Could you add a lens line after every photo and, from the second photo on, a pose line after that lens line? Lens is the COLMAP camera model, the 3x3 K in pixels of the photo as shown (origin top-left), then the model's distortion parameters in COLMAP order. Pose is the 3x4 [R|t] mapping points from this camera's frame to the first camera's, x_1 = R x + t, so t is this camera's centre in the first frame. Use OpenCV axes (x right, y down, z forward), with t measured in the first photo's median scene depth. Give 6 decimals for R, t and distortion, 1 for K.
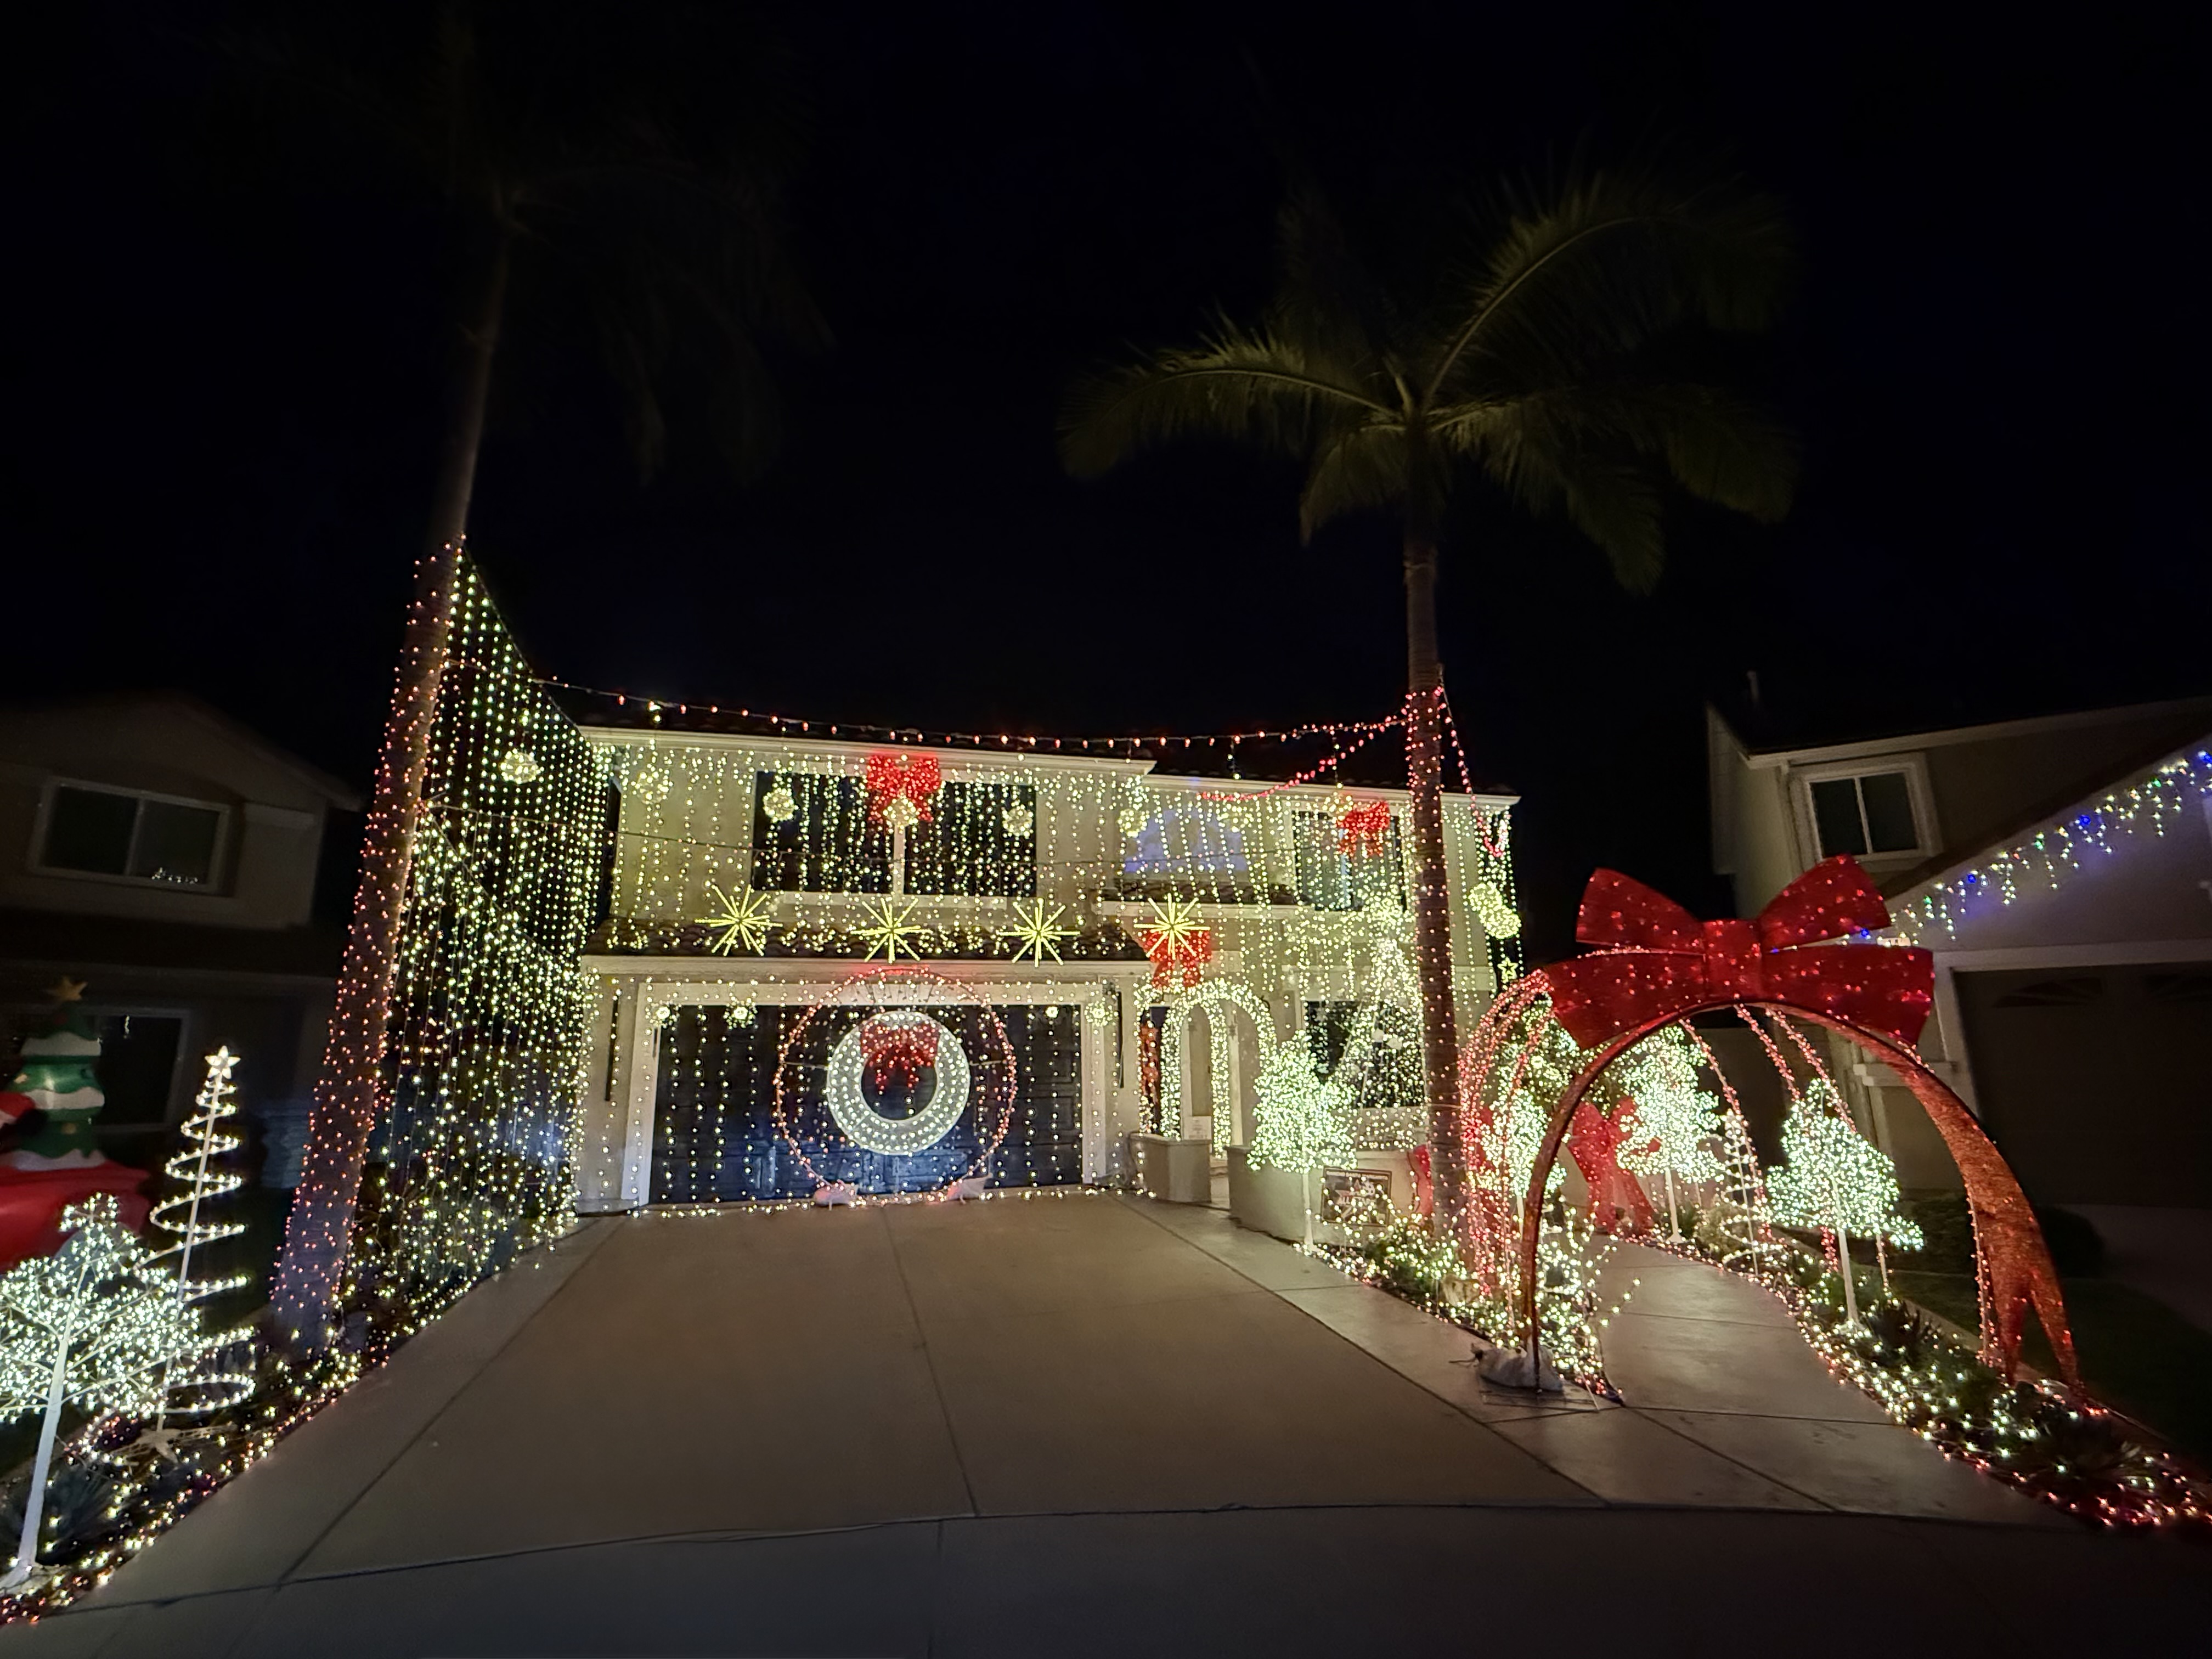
lens RADIAL K [[1028.7, 0, 1113.6], [0, 1028.7, 832.4], [0, 0, 1]] dist [-0.000290, 0.000009]
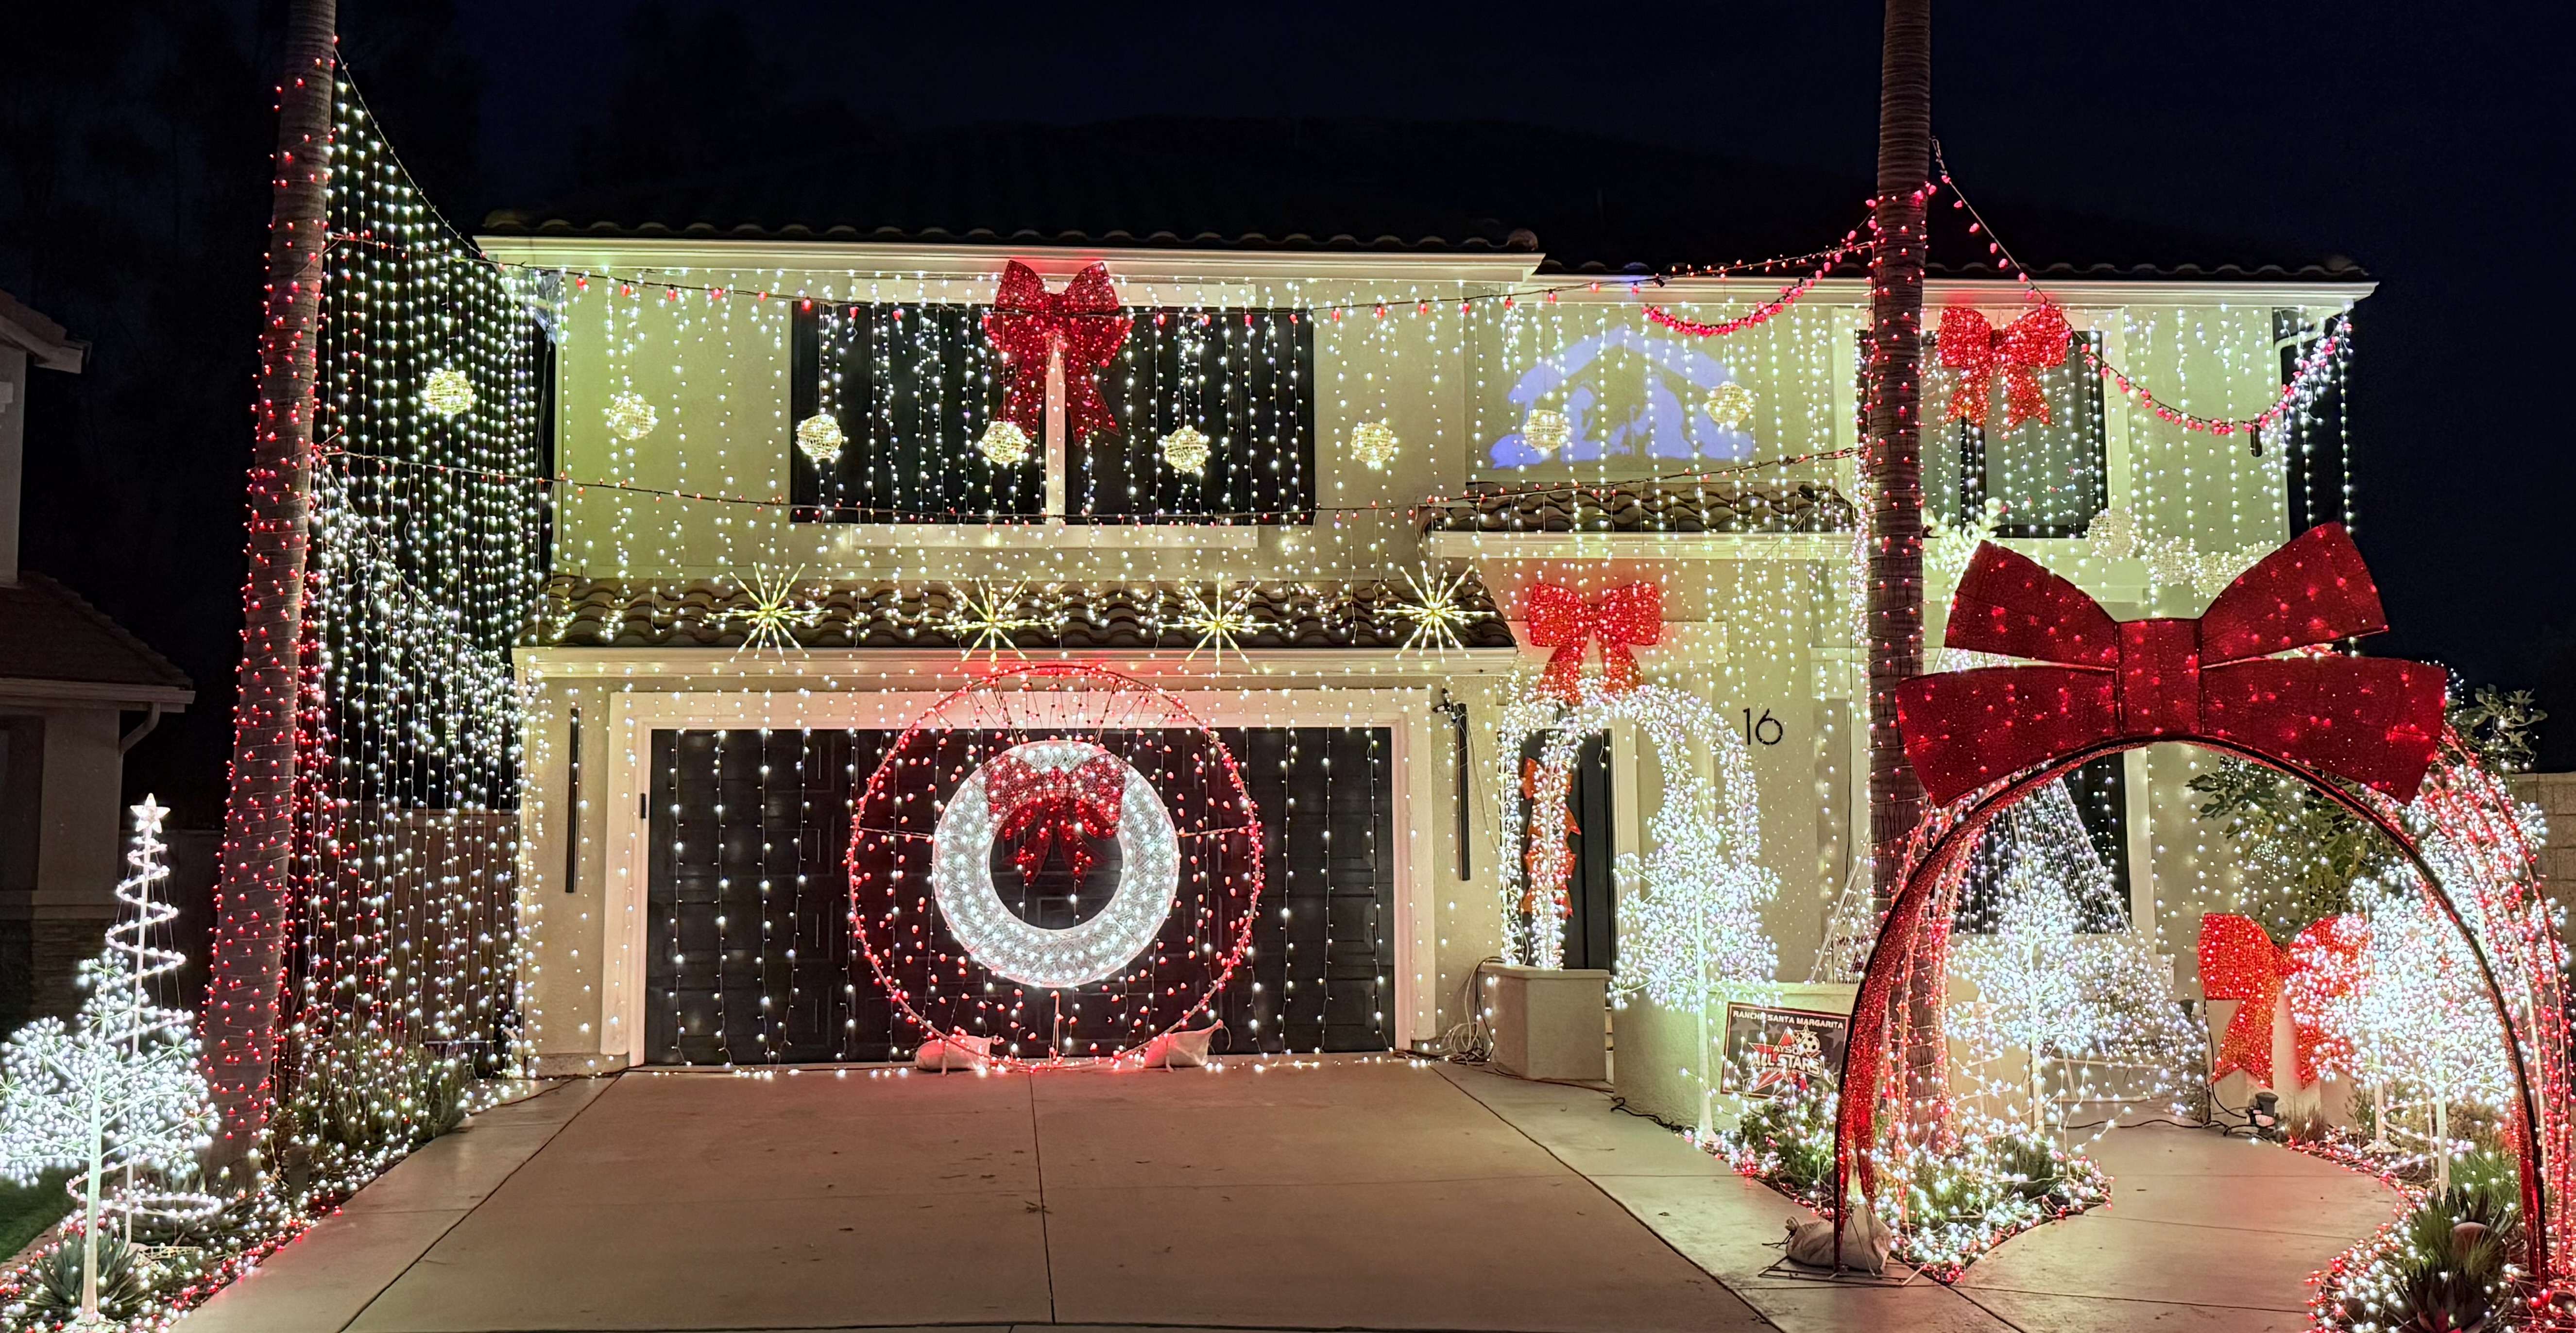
lens RADIAL K [[2663.2, 0, 1281.6], [0, 2663.2, 577.1], [0, 0, 1]] dist [0.113777, -0.014041]
pose [[0.986562, -0.008369, -0.163171, 0.159416], [0.027176, 0.993181, 0.113368, -0.080006], [0.161110, -0.116279, 0.980063, -0.414853]]
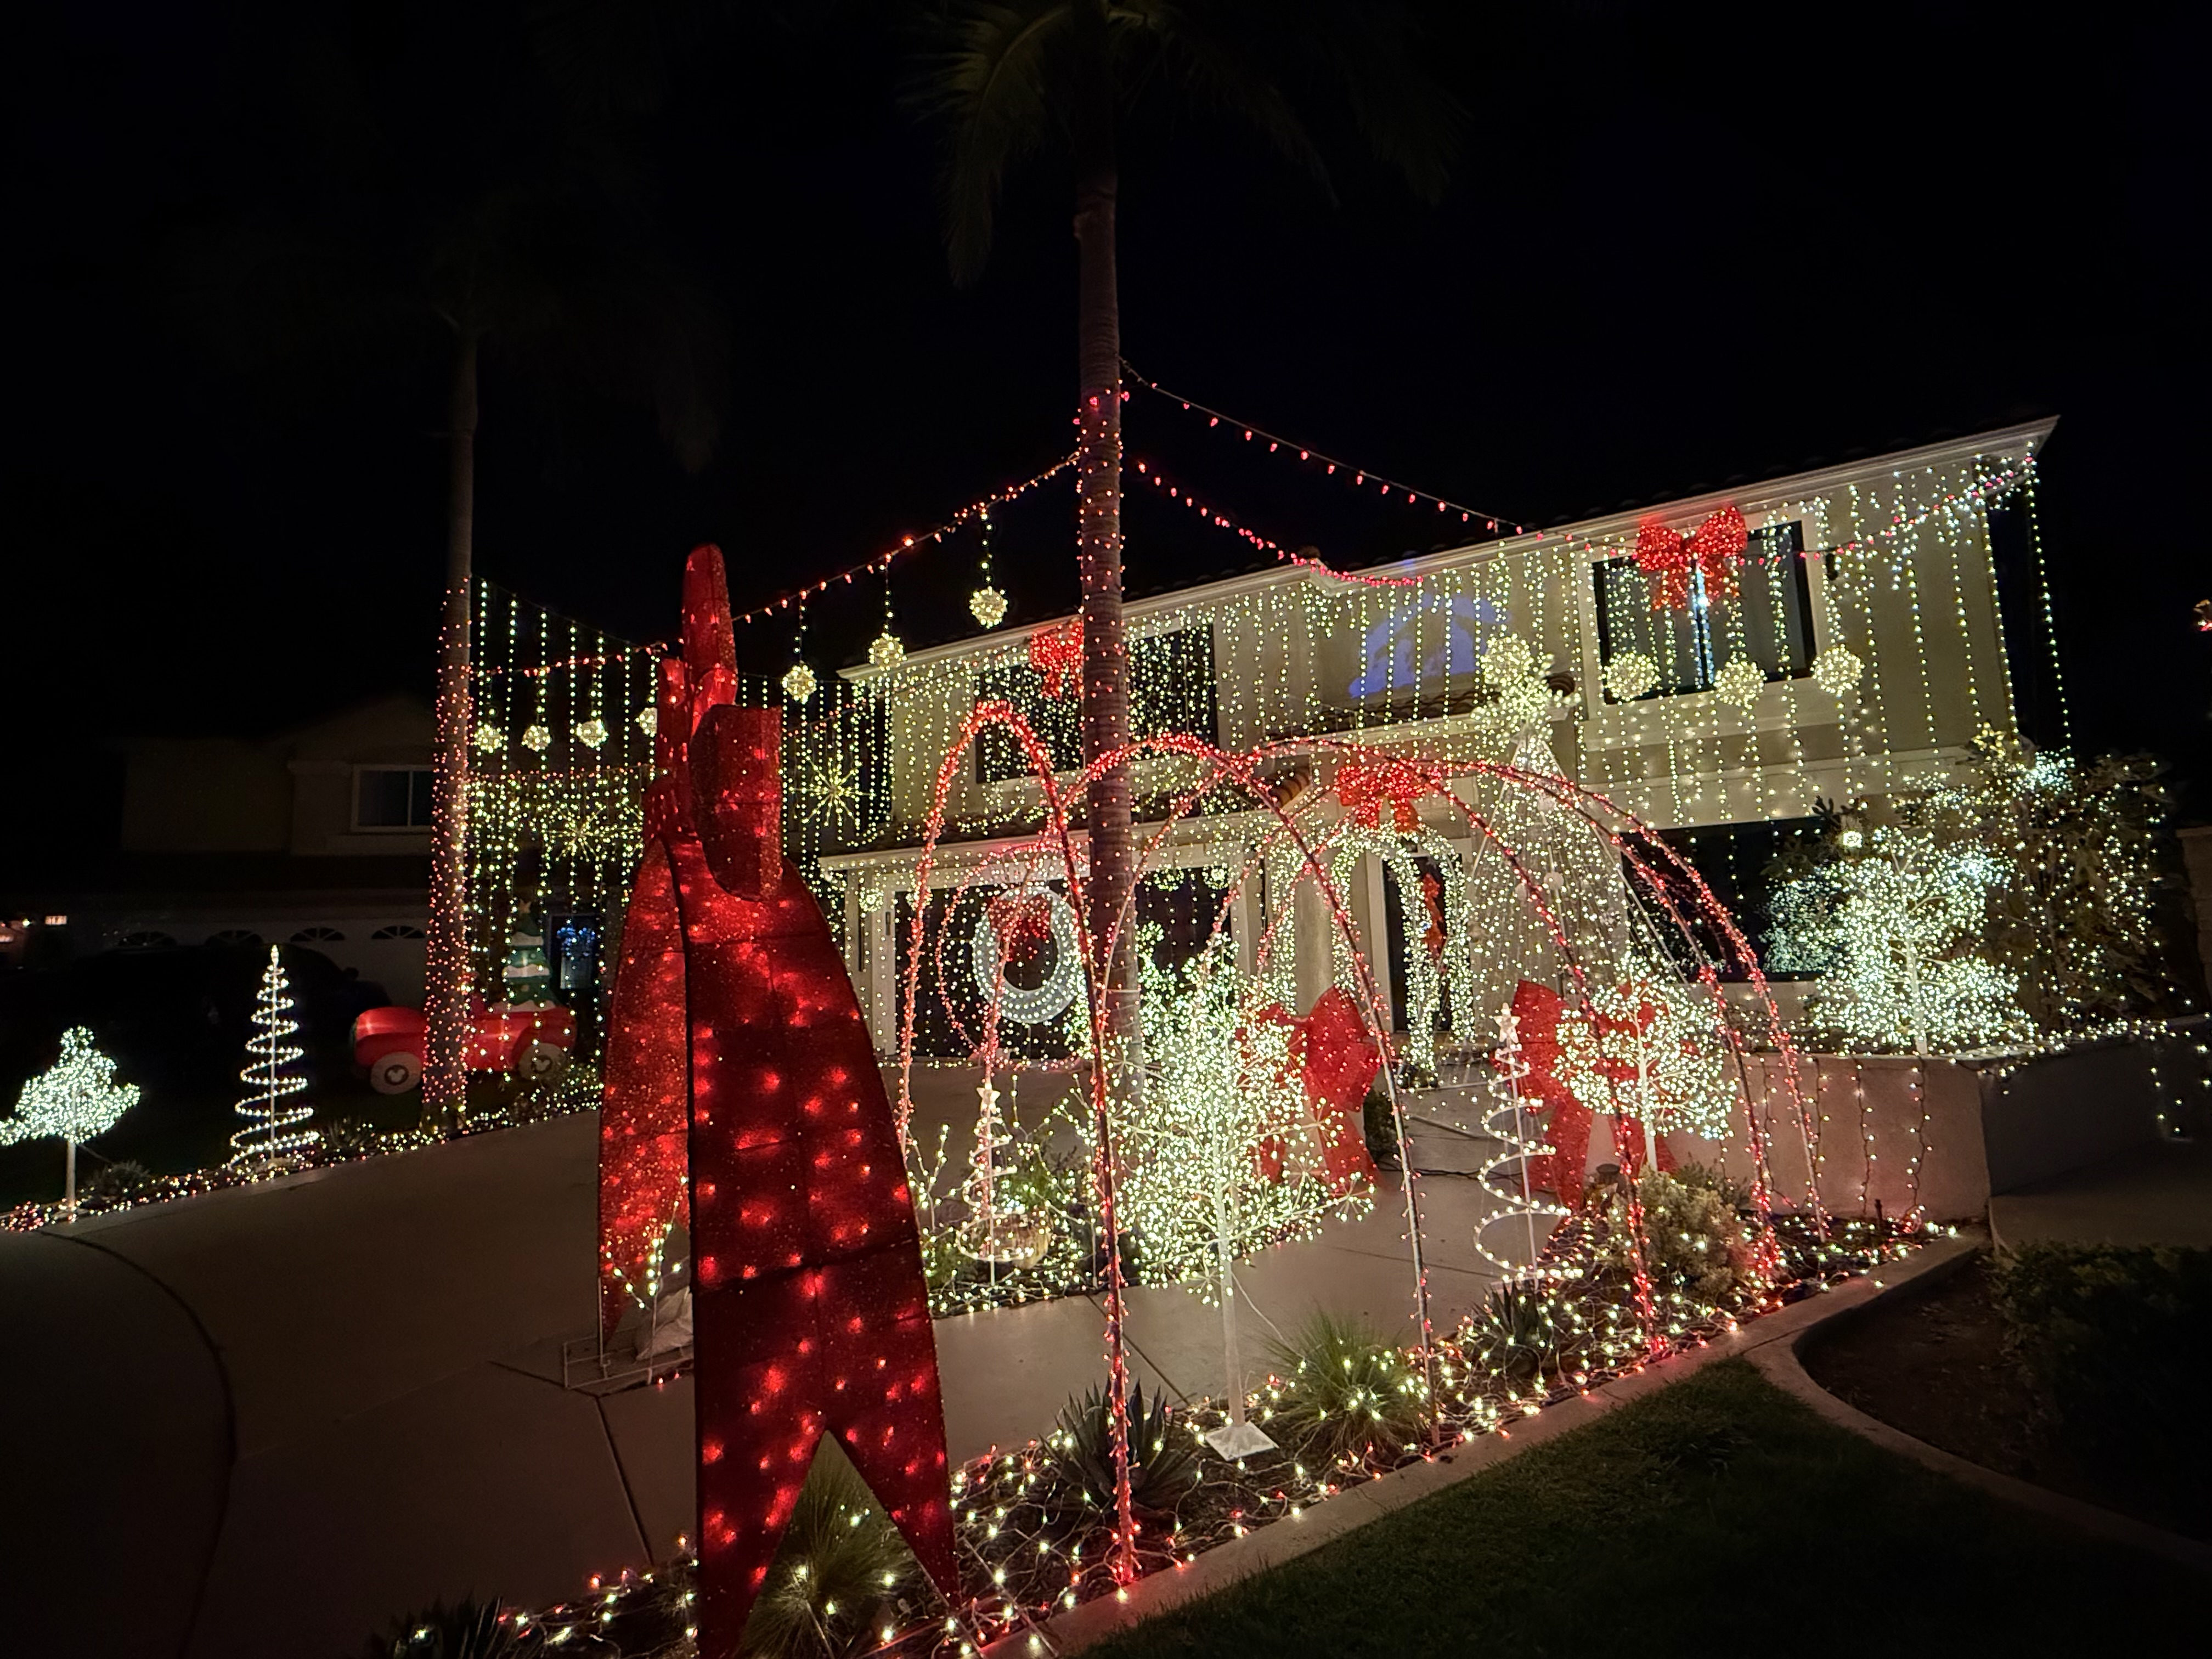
lens RADIAL K [[1028.7, 0, 1113.6], [0, 1028.7, 832.4], [0, 0, 1]] dist [-0.000290, 0.000009]
pose [[0.700006, -0.091099, -0.708302, 0.600231], [0.183276, 0.981528, 0.054888, 0.084820], [0.690218, -0.168237, 0.703772, 0.365307]]
